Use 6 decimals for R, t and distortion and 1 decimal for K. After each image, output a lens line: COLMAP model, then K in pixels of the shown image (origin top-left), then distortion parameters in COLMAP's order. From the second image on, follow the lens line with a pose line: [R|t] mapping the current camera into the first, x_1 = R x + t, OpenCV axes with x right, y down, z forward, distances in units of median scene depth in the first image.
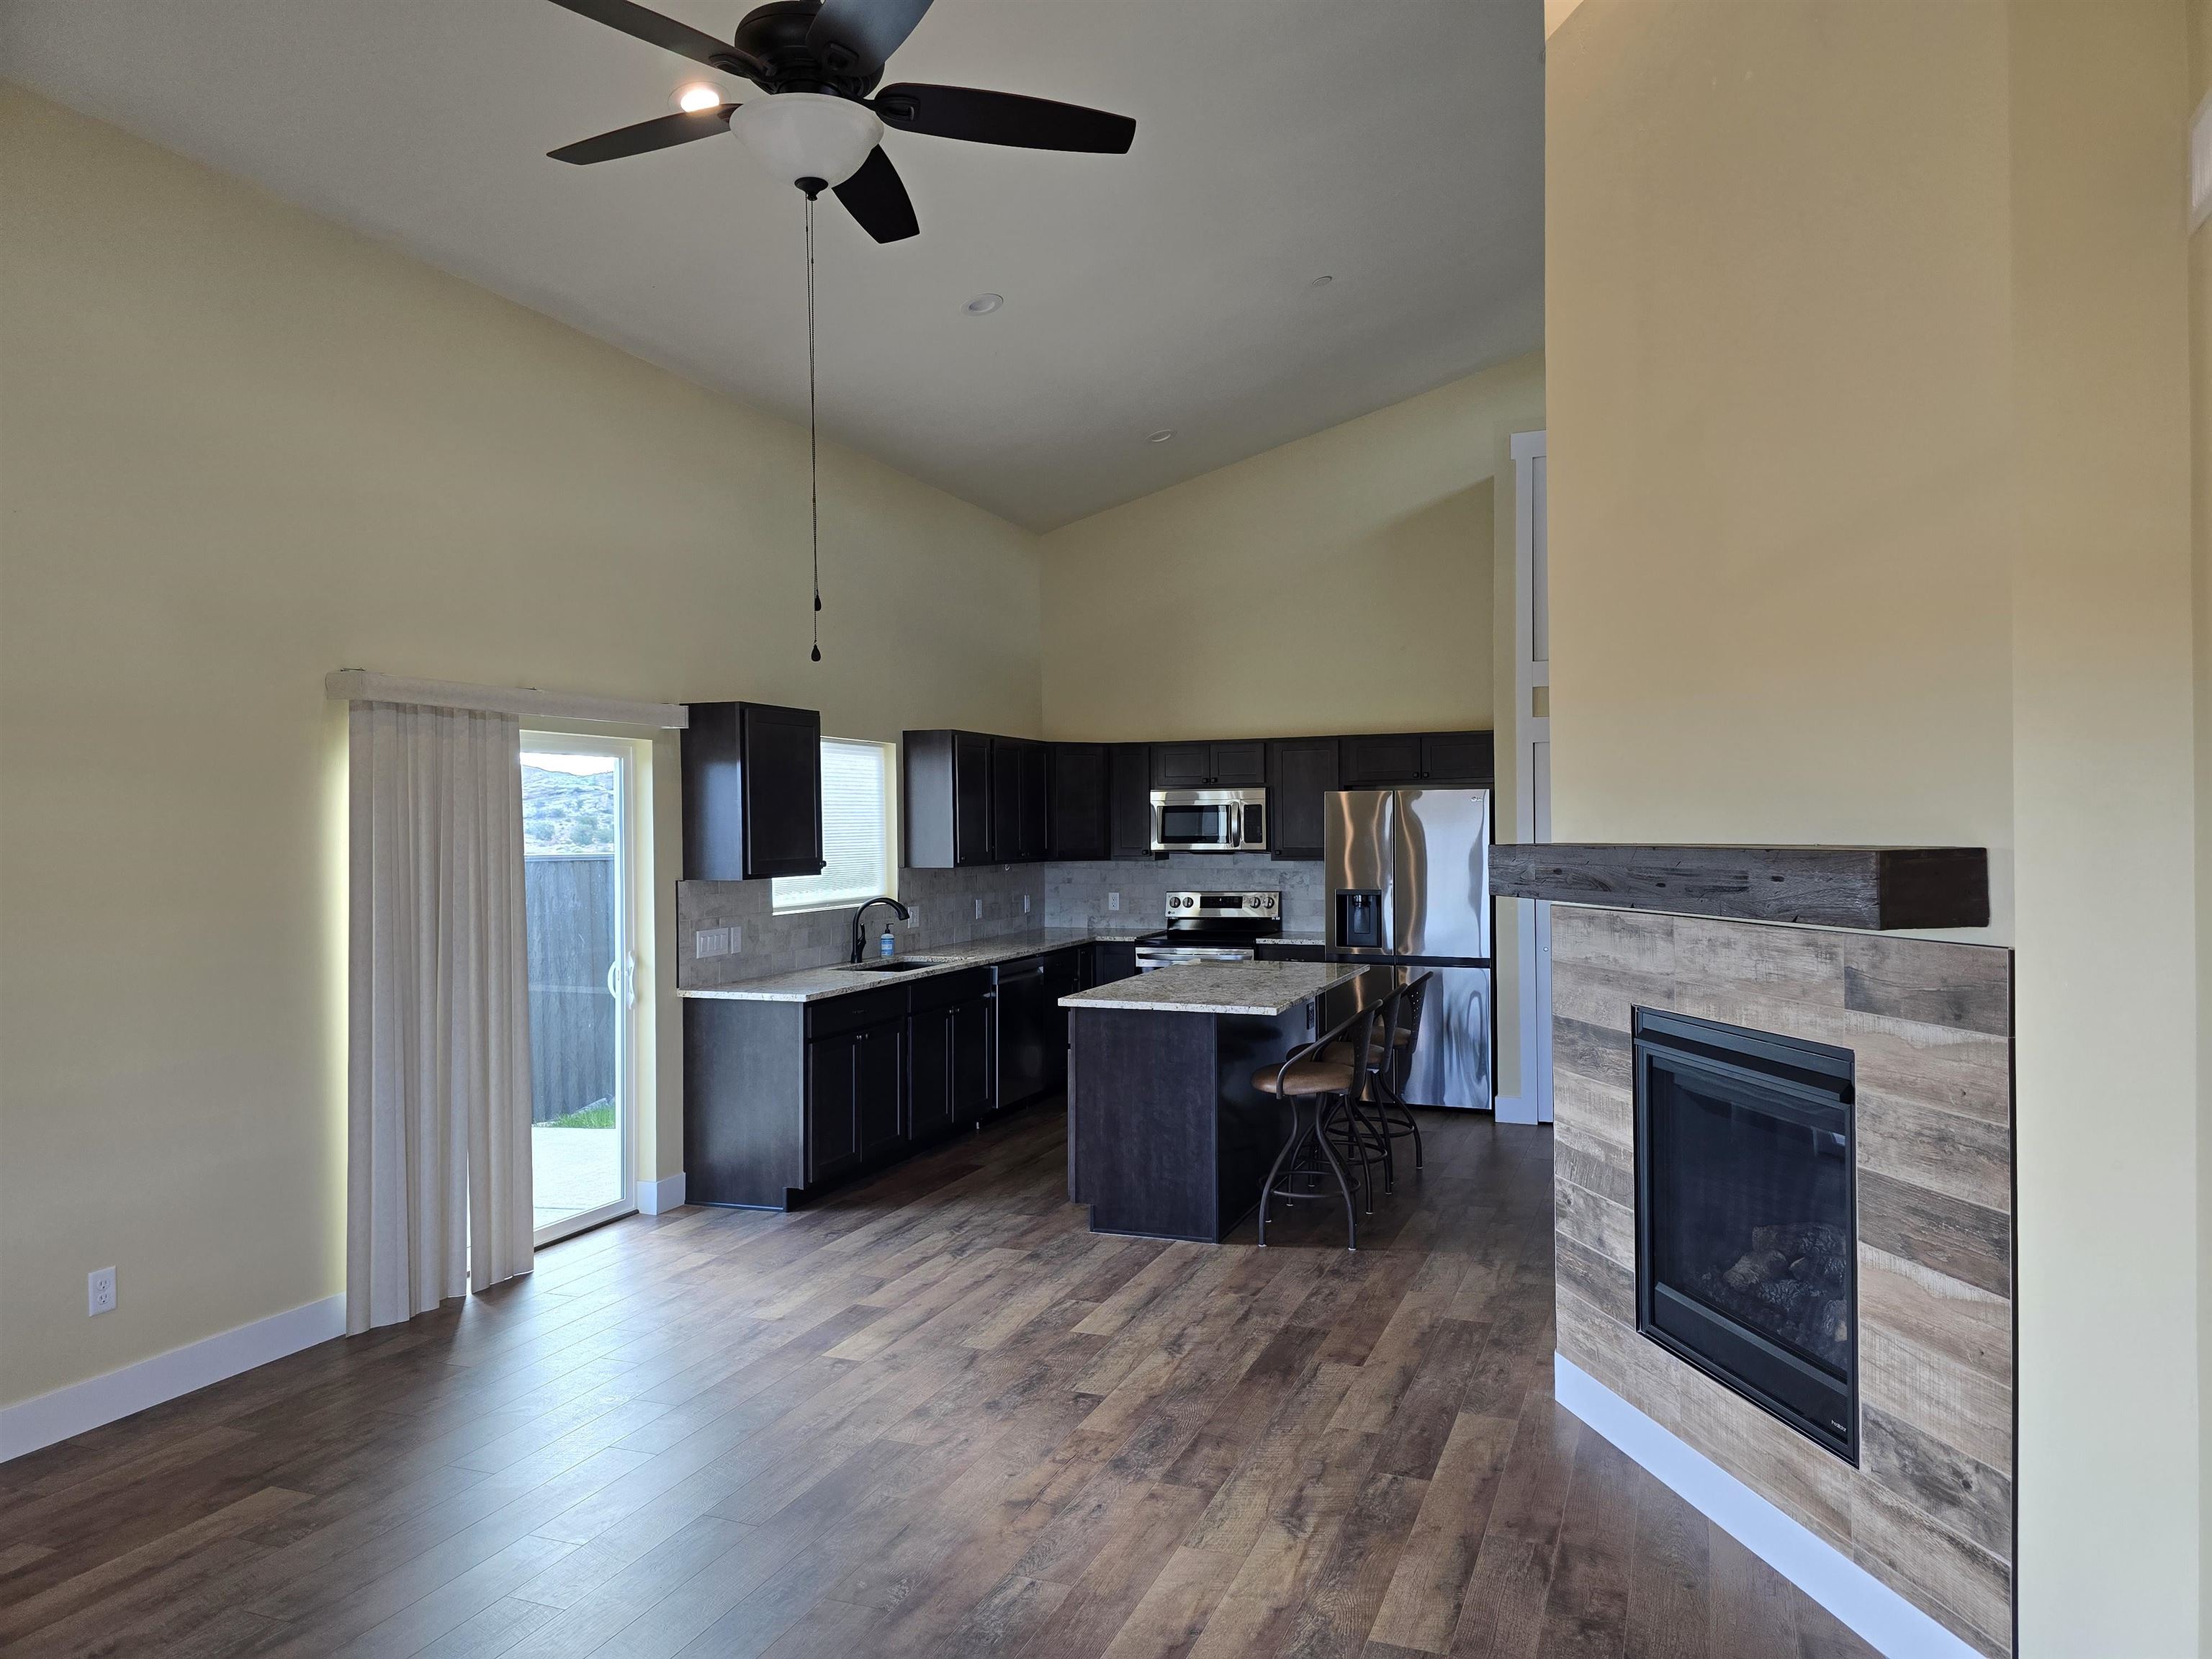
lens RADIAL K [[1481.3, 0, 1107.9], [0, 1481.3, 818.9], [0, 0, 1]] dist [0.068762, -0.069204]
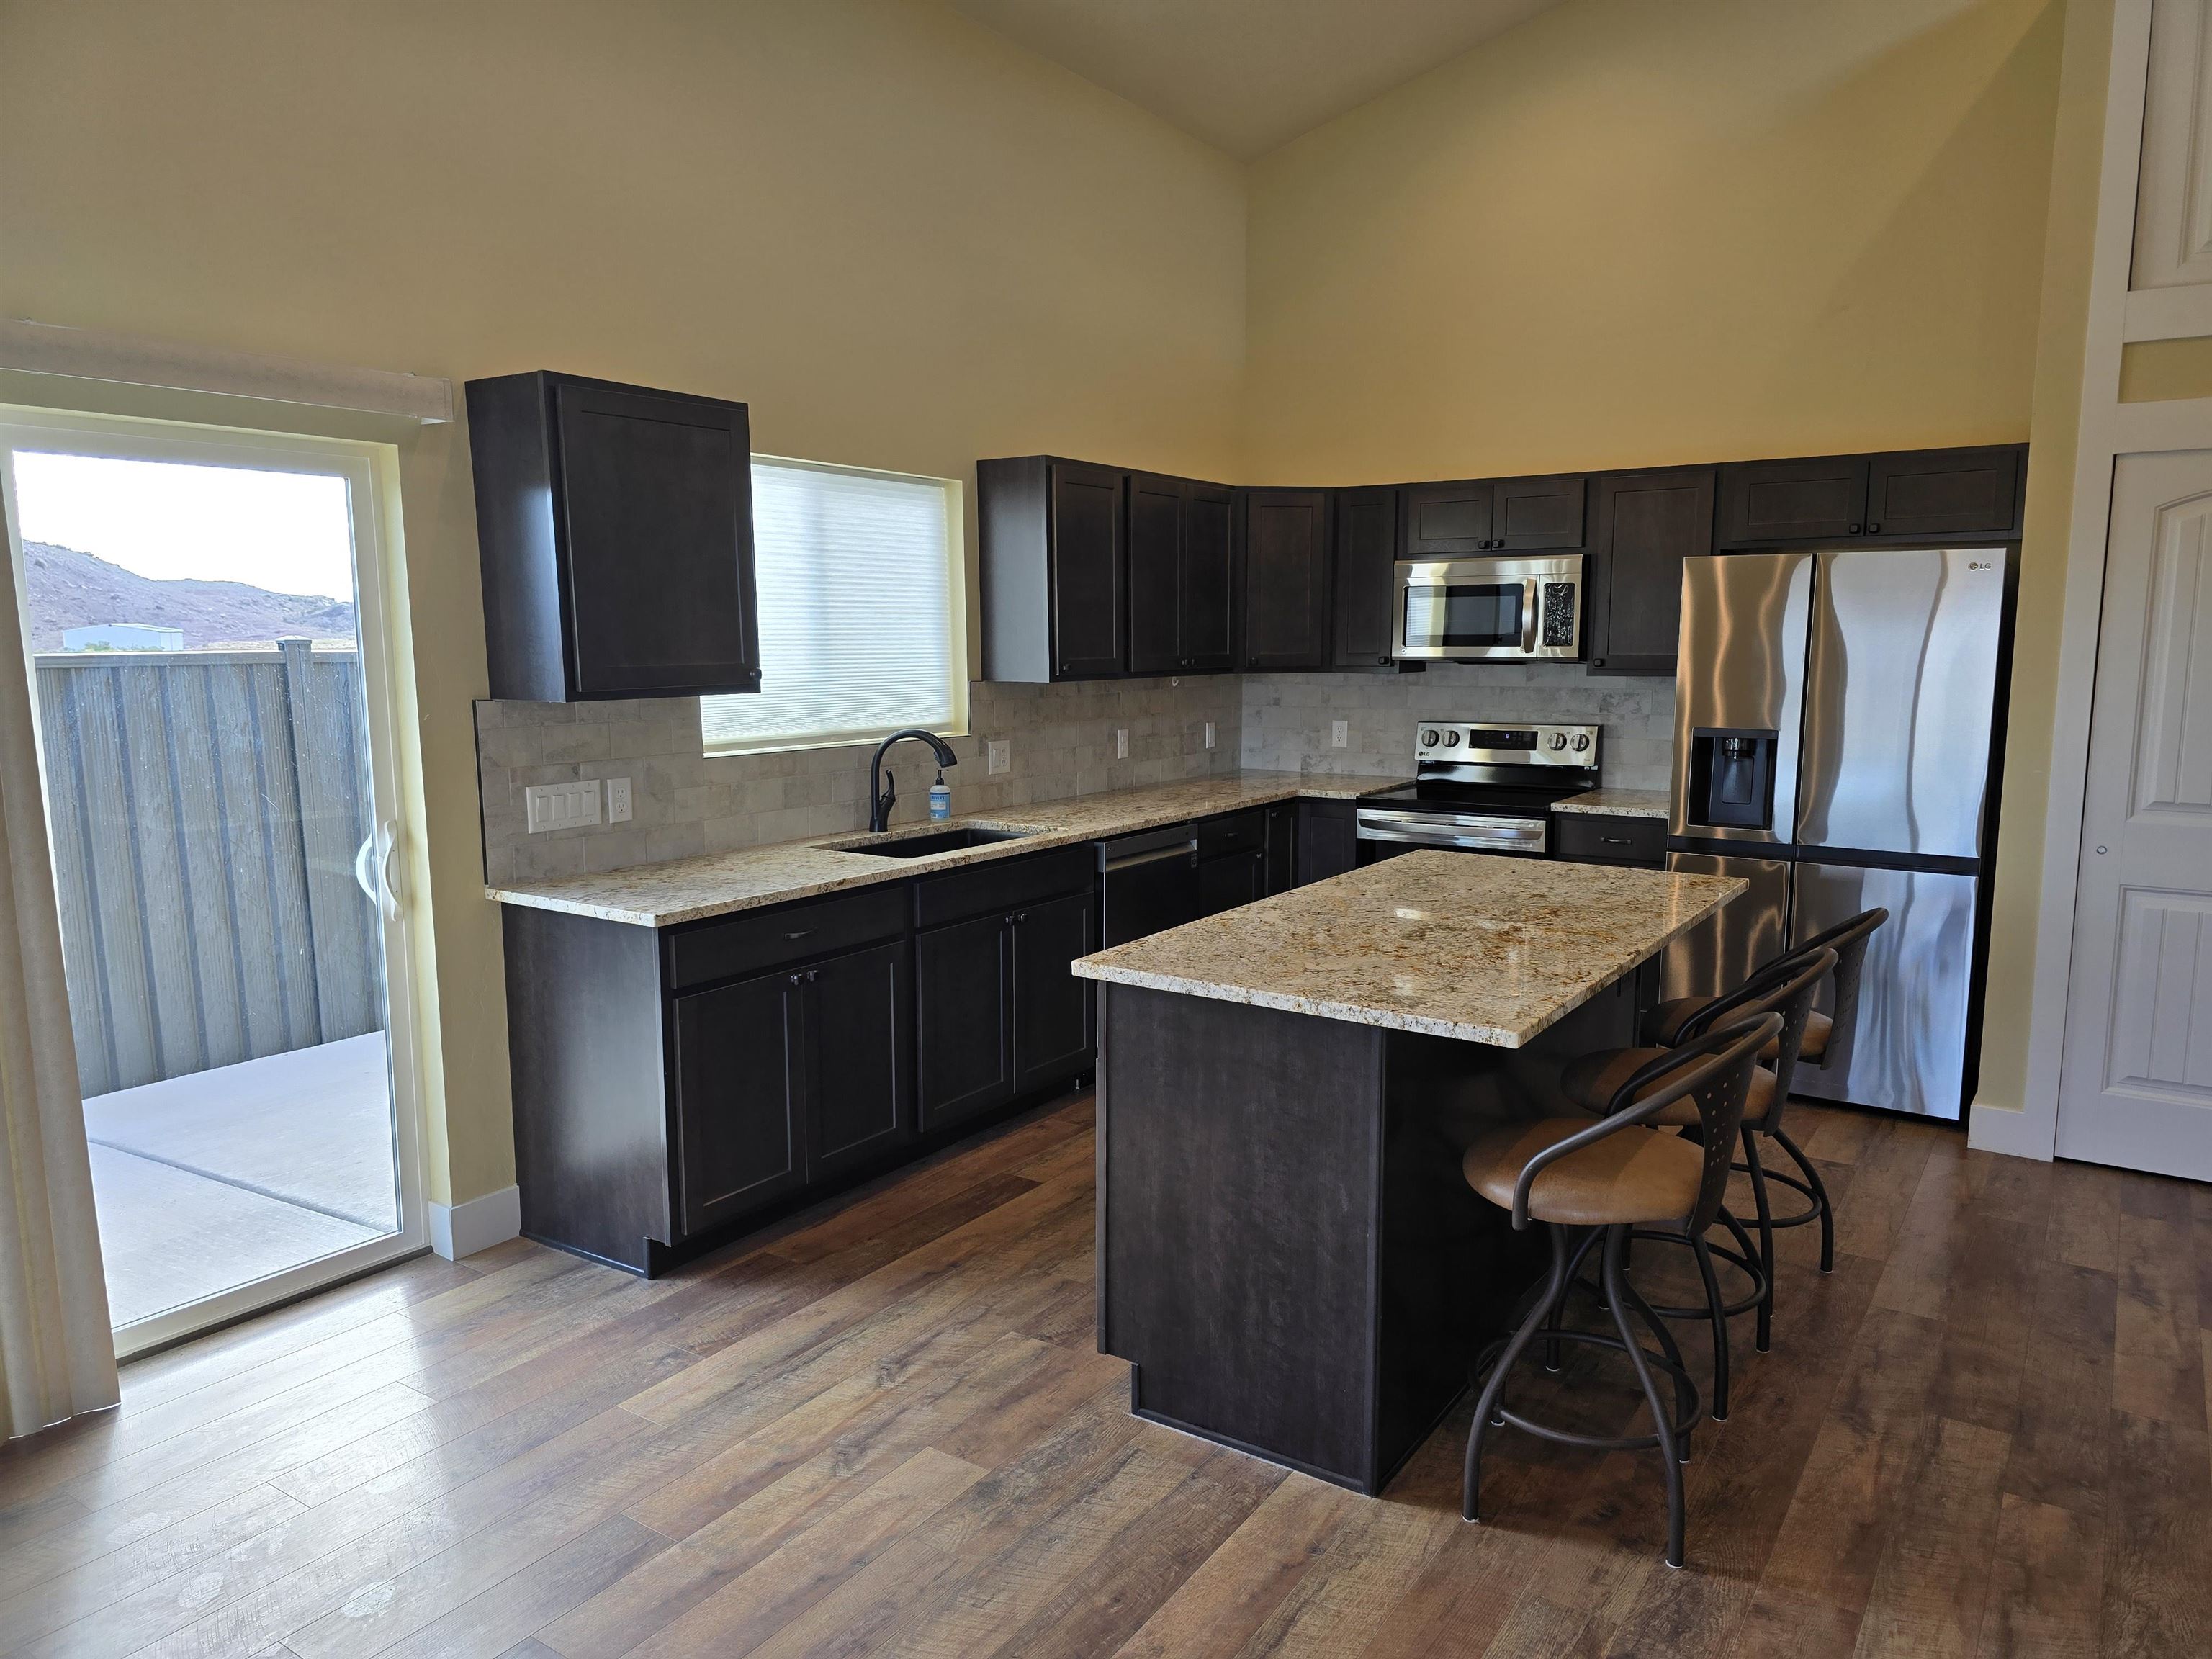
lens RADIAL K [[1506.6, 0, 1115.6], [0, 1506.6, 840.2], [0, 0, 1]] dist [0.070179, -0.068249]
pose [[0.976961, 0.037544, -0.210091, 0.085489], [-0.007031, 0.989533, 0.144137, 0.009543], [0.213303, -0.139339, 0.966999, 0.532958]]
